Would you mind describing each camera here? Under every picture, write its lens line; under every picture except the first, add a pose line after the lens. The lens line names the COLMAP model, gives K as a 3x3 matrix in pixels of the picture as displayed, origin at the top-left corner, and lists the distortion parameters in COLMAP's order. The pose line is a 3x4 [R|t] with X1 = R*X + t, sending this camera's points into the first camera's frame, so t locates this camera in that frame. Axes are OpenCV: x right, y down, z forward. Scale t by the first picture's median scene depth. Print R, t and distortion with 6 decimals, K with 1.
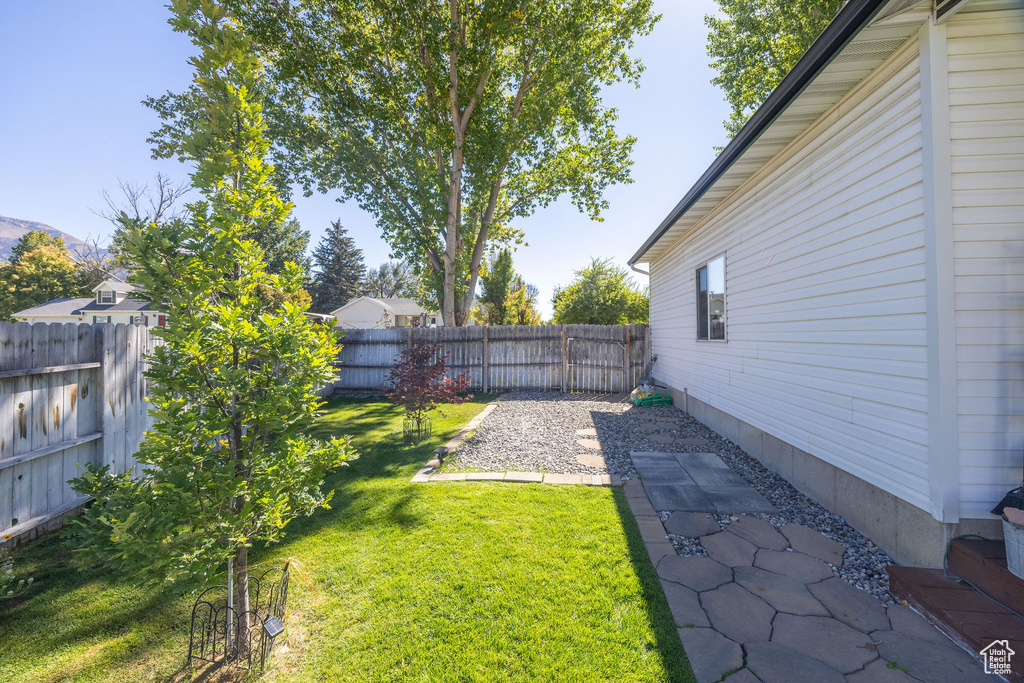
lens RADIAL K [[389.1, 0, 535.9], [0, 389.1, 335.0], [0, 0, 1]] dist [-0.000727, -0.000257]
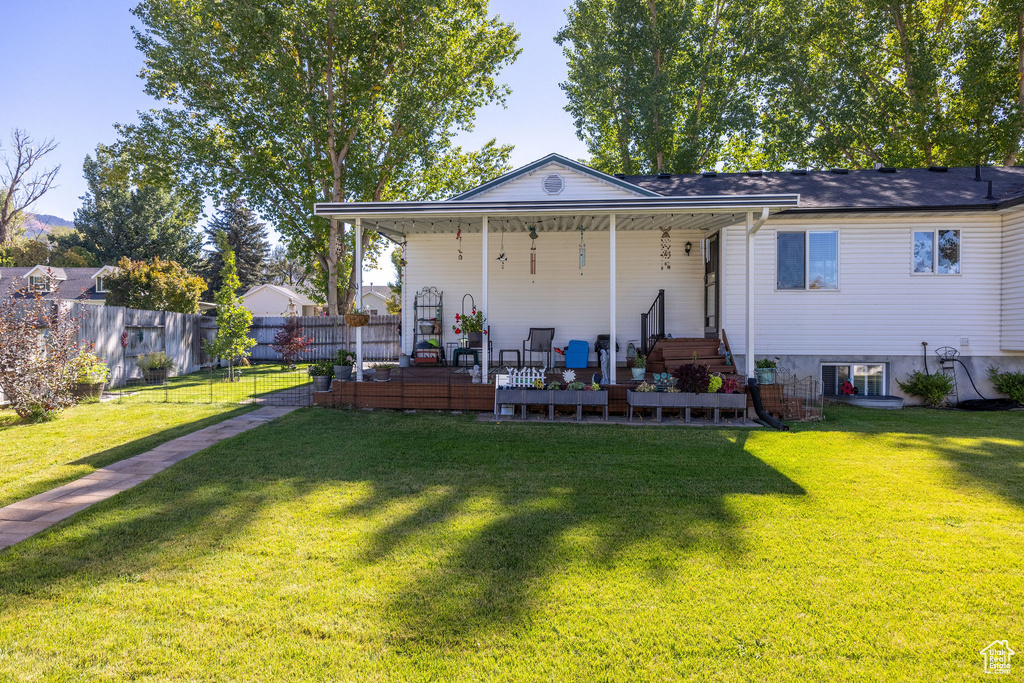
lens RADIAL K [[528.0, 0, 510.3], [0, 528.0, 338.8], [0, 0, 1]] dist [-0.012477, 0.000284]
pose [[0.999893, 0.004776, 0.013825, 0.230022], [-0.004935, 0.999922, 0.011478, 0.020172], [-0.013769, -0.011545, 0.999839, -0.495301]]
